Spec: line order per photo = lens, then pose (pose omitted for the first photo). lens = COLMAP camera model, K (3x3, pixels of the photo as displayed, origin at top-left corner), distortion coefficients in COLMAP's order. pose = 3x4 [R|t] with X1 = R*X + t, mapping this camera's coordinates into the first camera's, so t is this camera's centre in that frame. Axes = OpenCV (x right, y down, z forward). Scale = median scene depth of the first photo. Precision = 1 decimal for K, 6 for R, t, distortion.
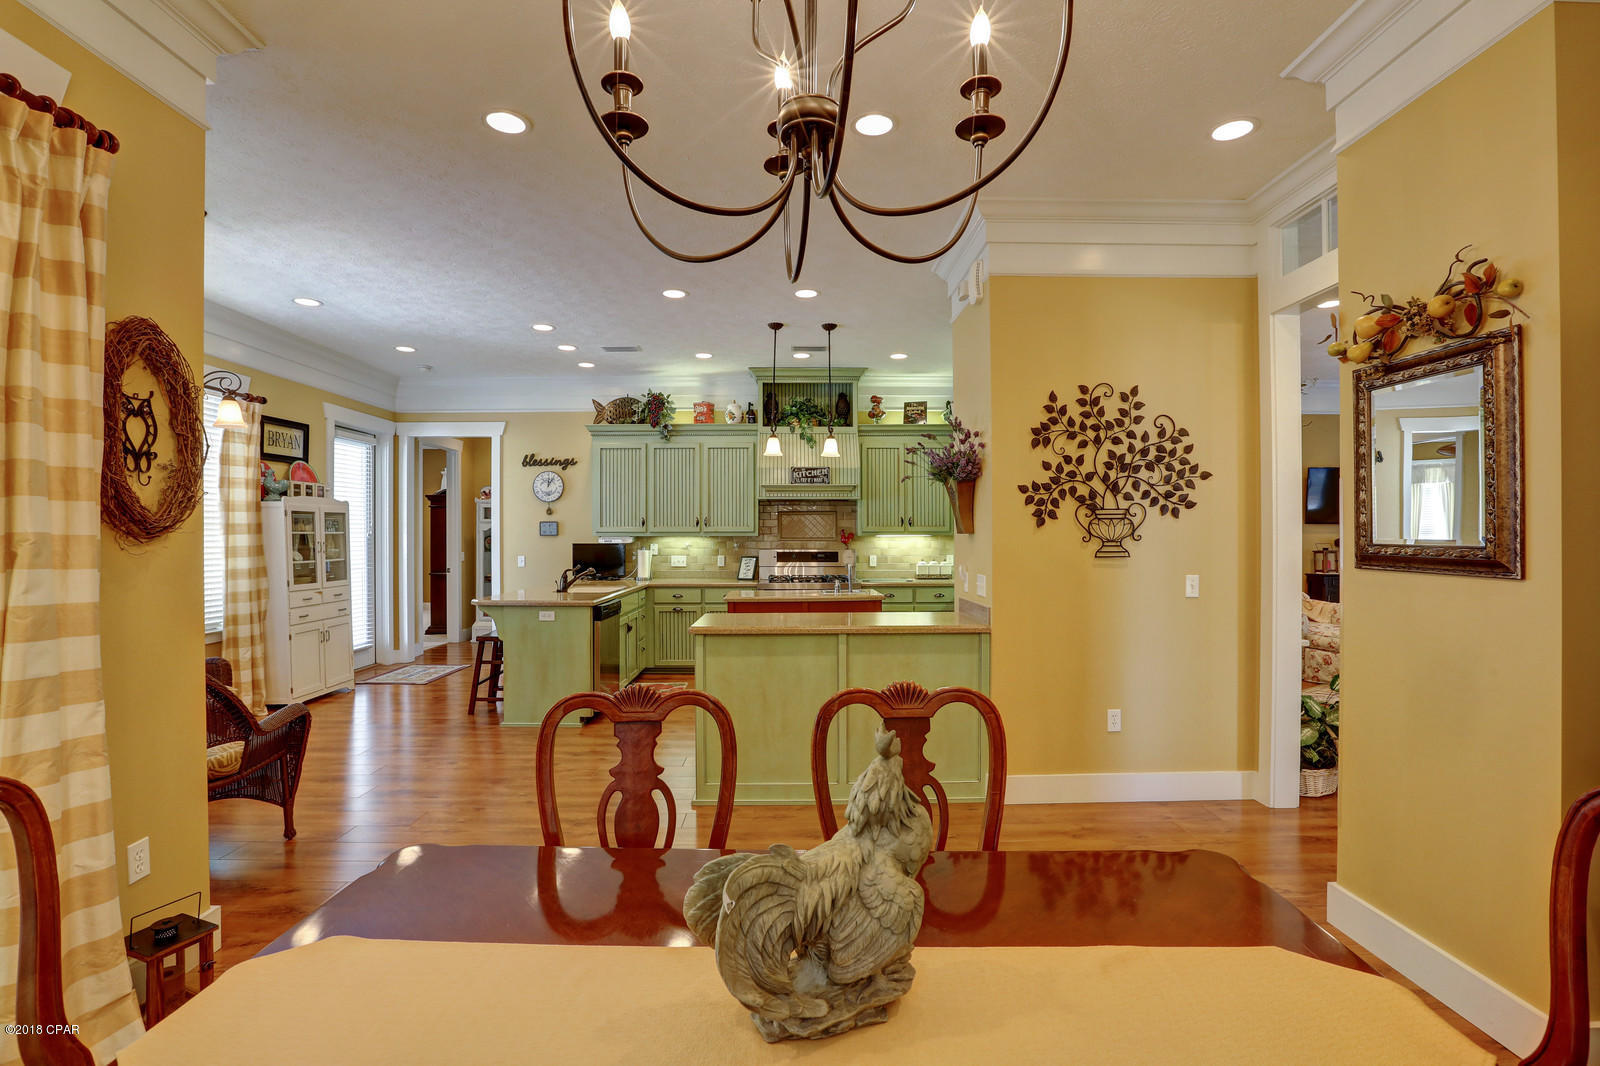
lens RADIAL K [[735.3, 0, 789.6], [0, 735.3, 533.5], [0, 0, 1]] dist [-0.056649, 0.026864]
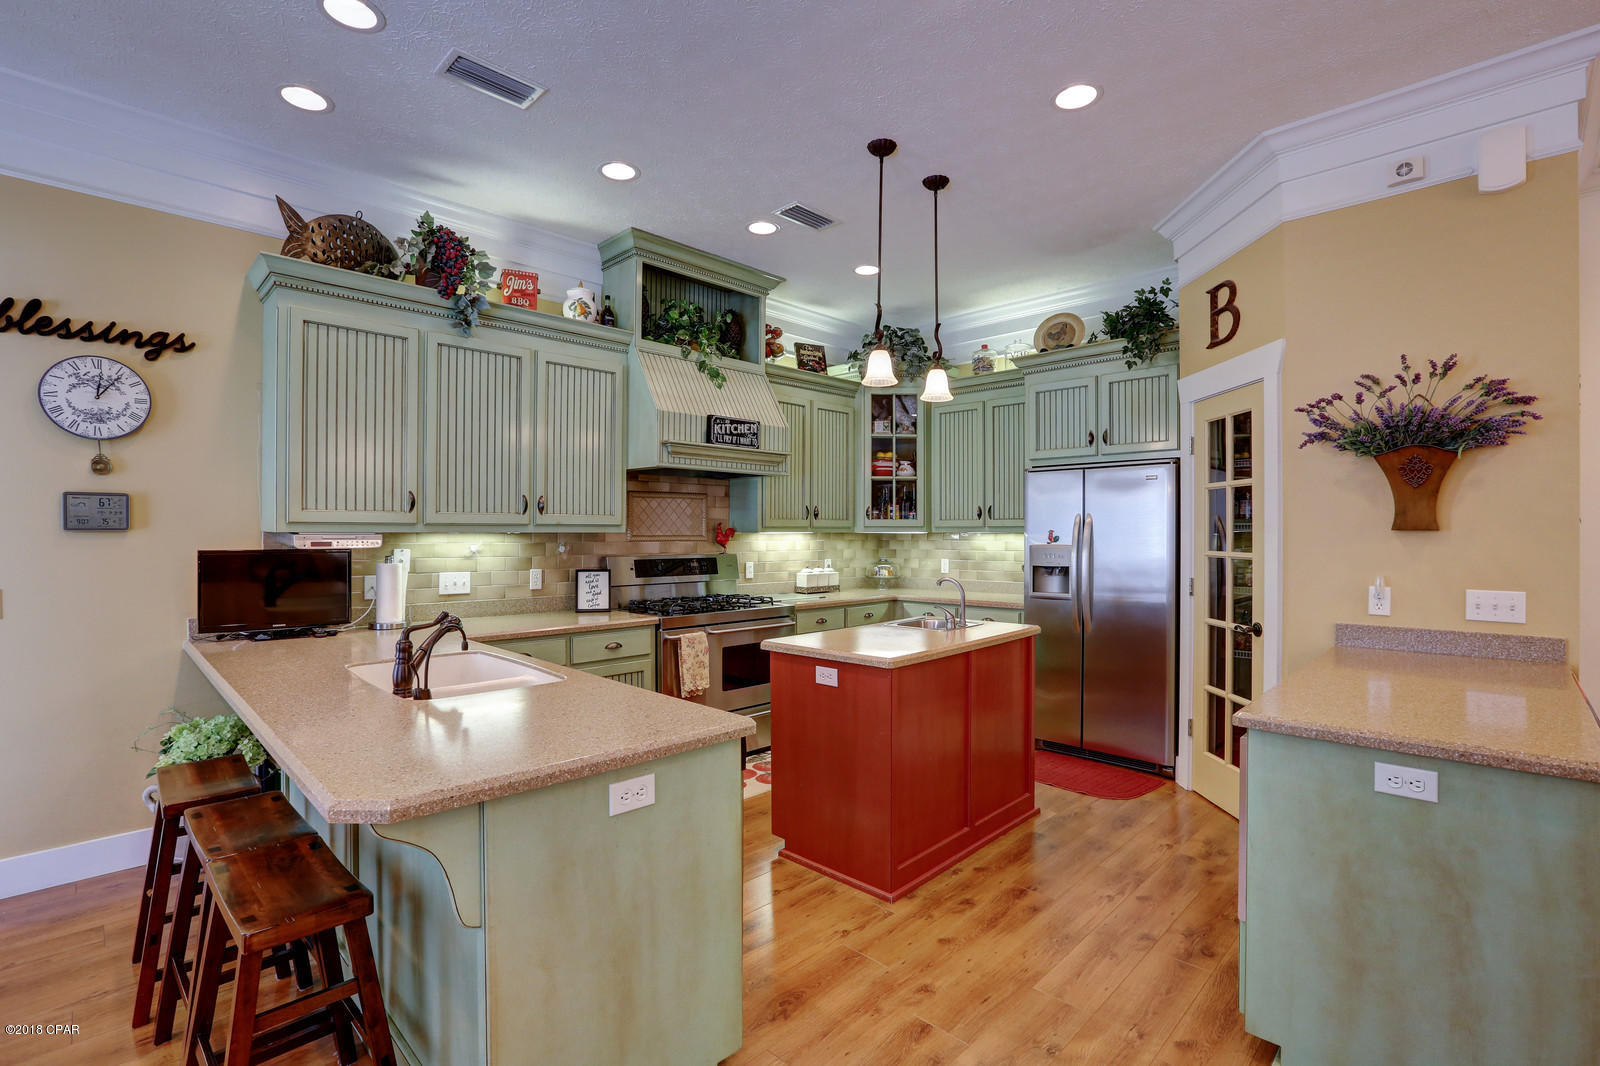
lens RADIAL K [[735.3, 0, 789.6], [0, 735.3, 533.5], [0, 0, 1]] dist [-0.056649, 0.026864]
pose [[0.714033, 0.002280, 0.700108, -0.342555], [-0.004610, 0.999988, 0.001445, 0.002687], [-0.700097, -0.004260, 0.714035, 0.509002]]
